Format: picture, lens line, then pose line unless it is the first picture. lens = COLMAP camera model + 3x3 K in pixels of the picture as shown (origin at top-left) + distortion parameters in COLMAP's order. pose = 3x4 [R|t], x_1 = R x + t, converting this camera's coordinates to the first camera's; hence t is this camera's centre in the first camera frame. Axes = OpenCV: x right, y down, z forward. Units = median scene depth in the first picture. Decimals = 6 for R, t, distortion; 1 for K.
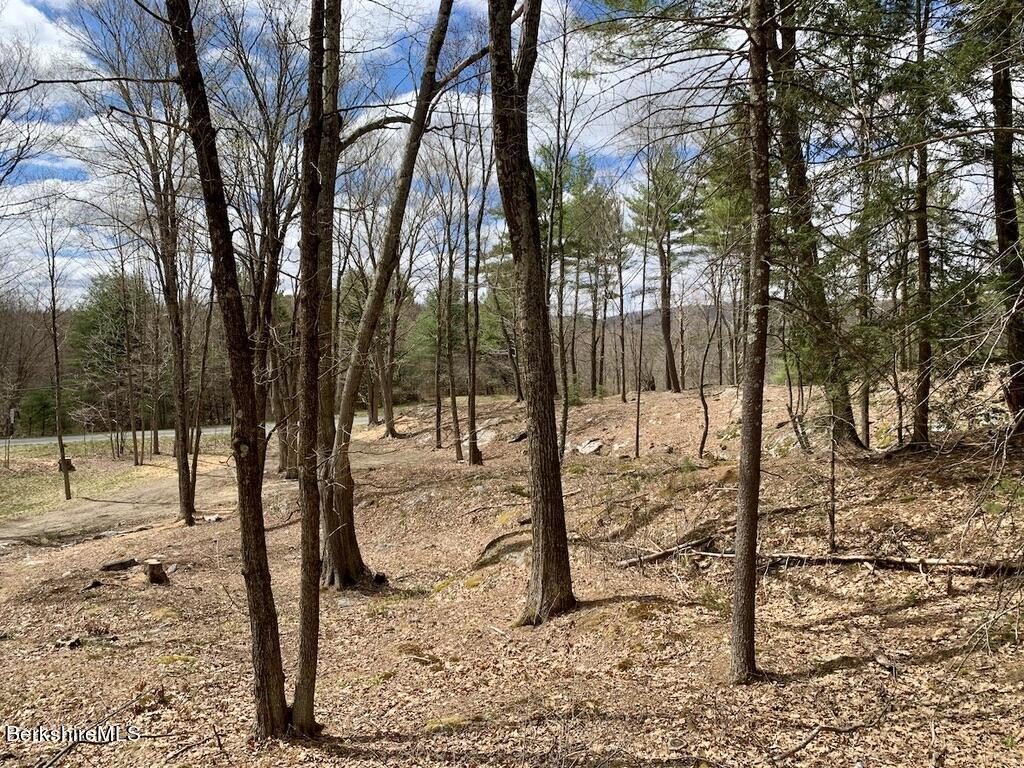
lens RADIAL K [[779.8, 0, 512.4], [0, 779.8, 383.7], [0, 0, 1]] dist [-0.001163, -0.001046]
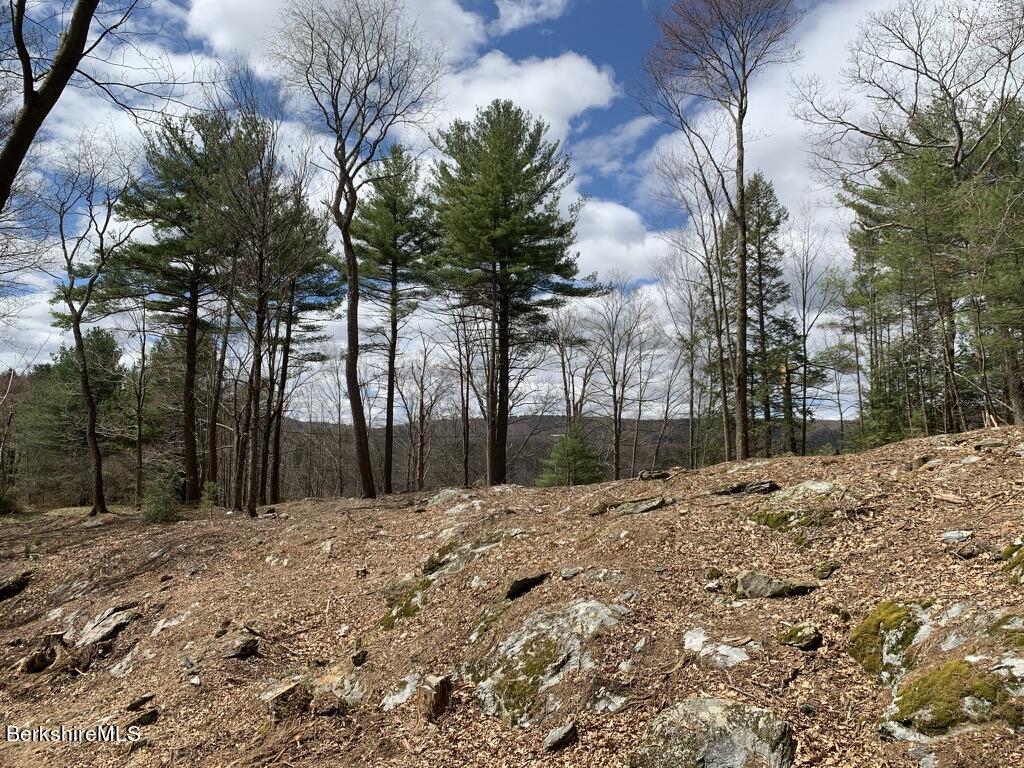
lens RADIAL K [[779.8, 0, 512.2], [0, 779.8, 385.2], [0, 0, 1]] dist [-0.001163, -0.001046]
pose [[0.962911, 0.039377, 0.266930, 0.190958], [-0.001920, 0.990269, -0.139155, 0.010573], [-0.269812, 0.133481, 0.953616, 0.516392]]
